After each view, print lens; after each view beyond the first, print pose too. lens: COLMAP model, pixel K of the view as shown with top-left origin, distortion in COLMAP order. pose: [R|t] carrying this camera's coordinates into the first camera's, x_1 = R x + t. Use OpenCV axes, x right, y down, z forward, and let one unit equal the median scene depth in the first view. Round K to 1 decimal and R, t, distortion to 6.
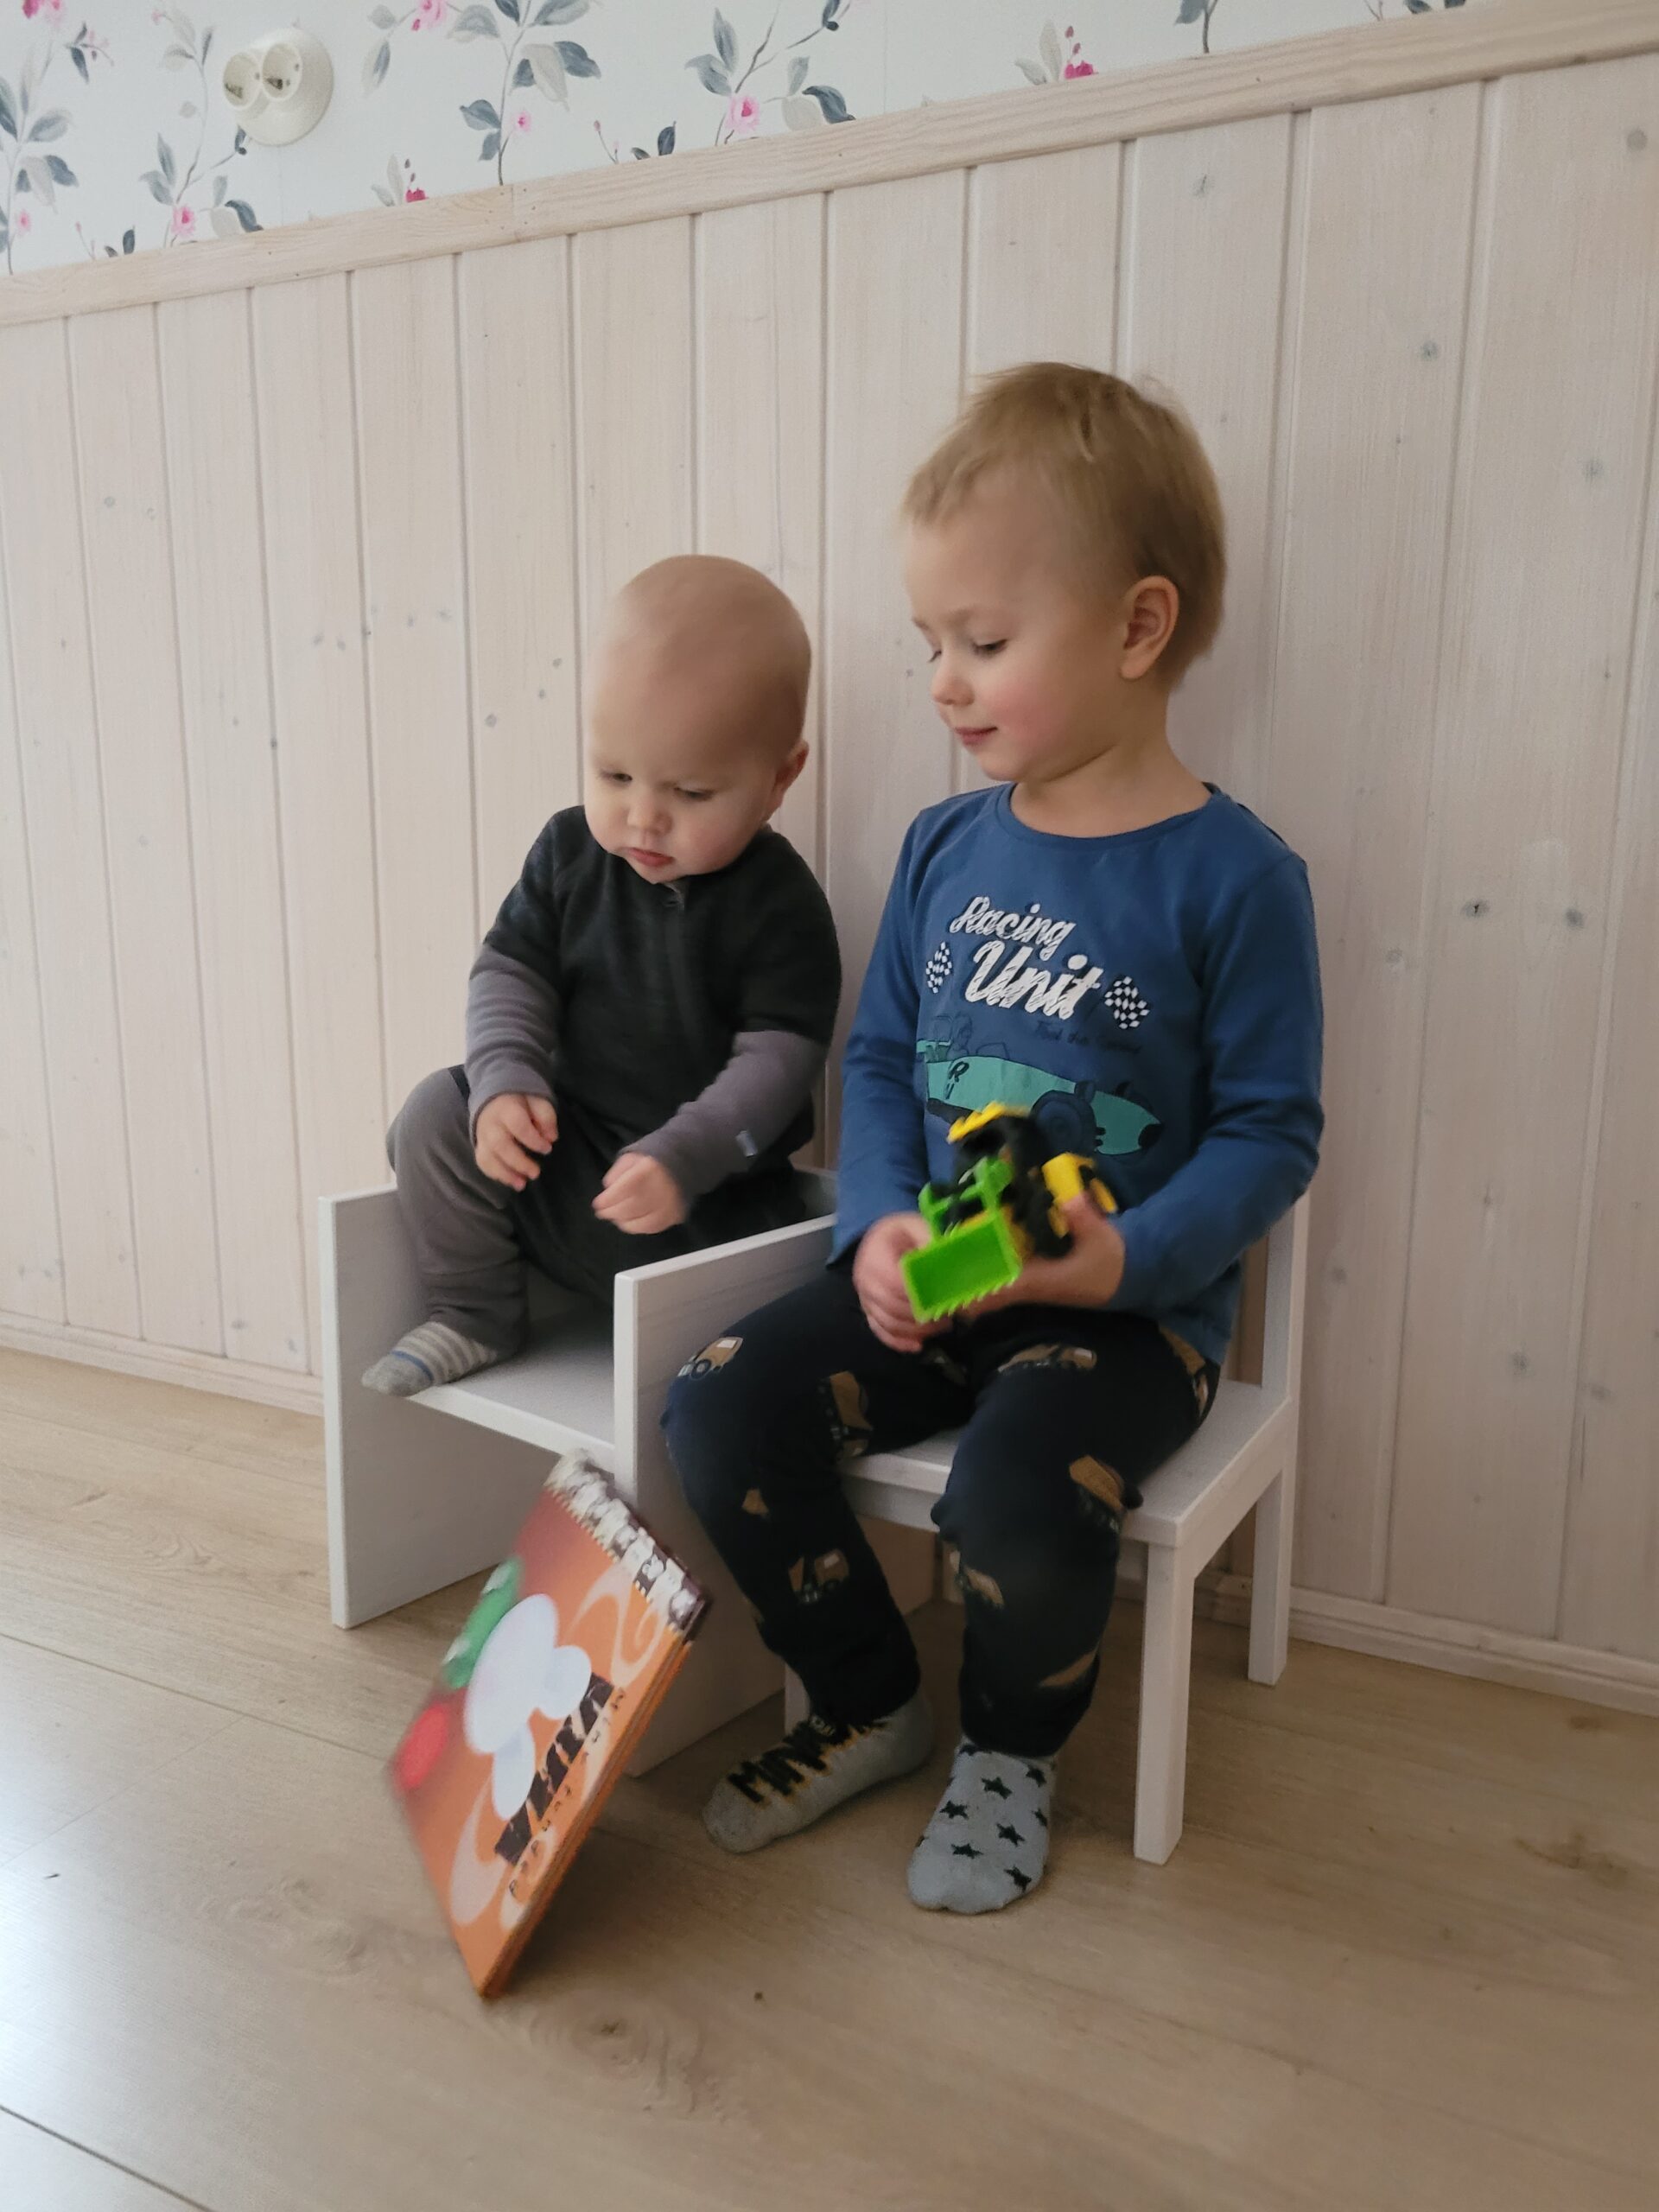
lens RADIAL K [[1681.8, 0, 861.3], [0, 1681.8, 1125.6], [0, 0, 1]] dist [0.040697, -0.037177]
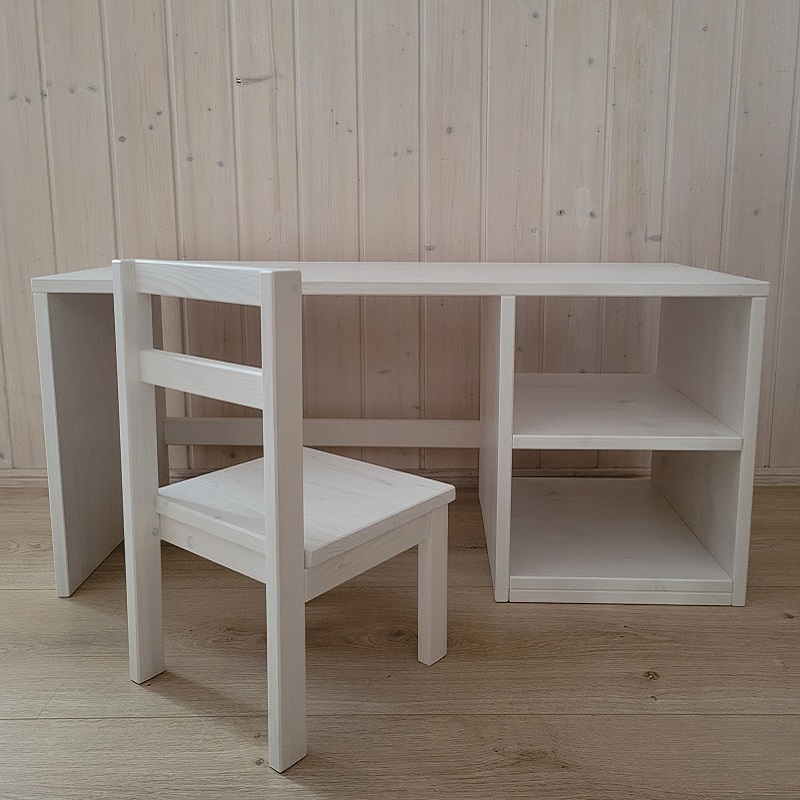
lens RADIAL K [[813.1, 0, 422.8], [0, 813.1, 351.9], [0, 0, 1]] dist [0.022035, 0.000000]
pose [[0.889165, -0.087200, 0.449202, -0.407920], [0.094024, 0.995544, 0.007143, 0.062656], [-0.447823, 0.035884, 0.893402, -0.092760]]
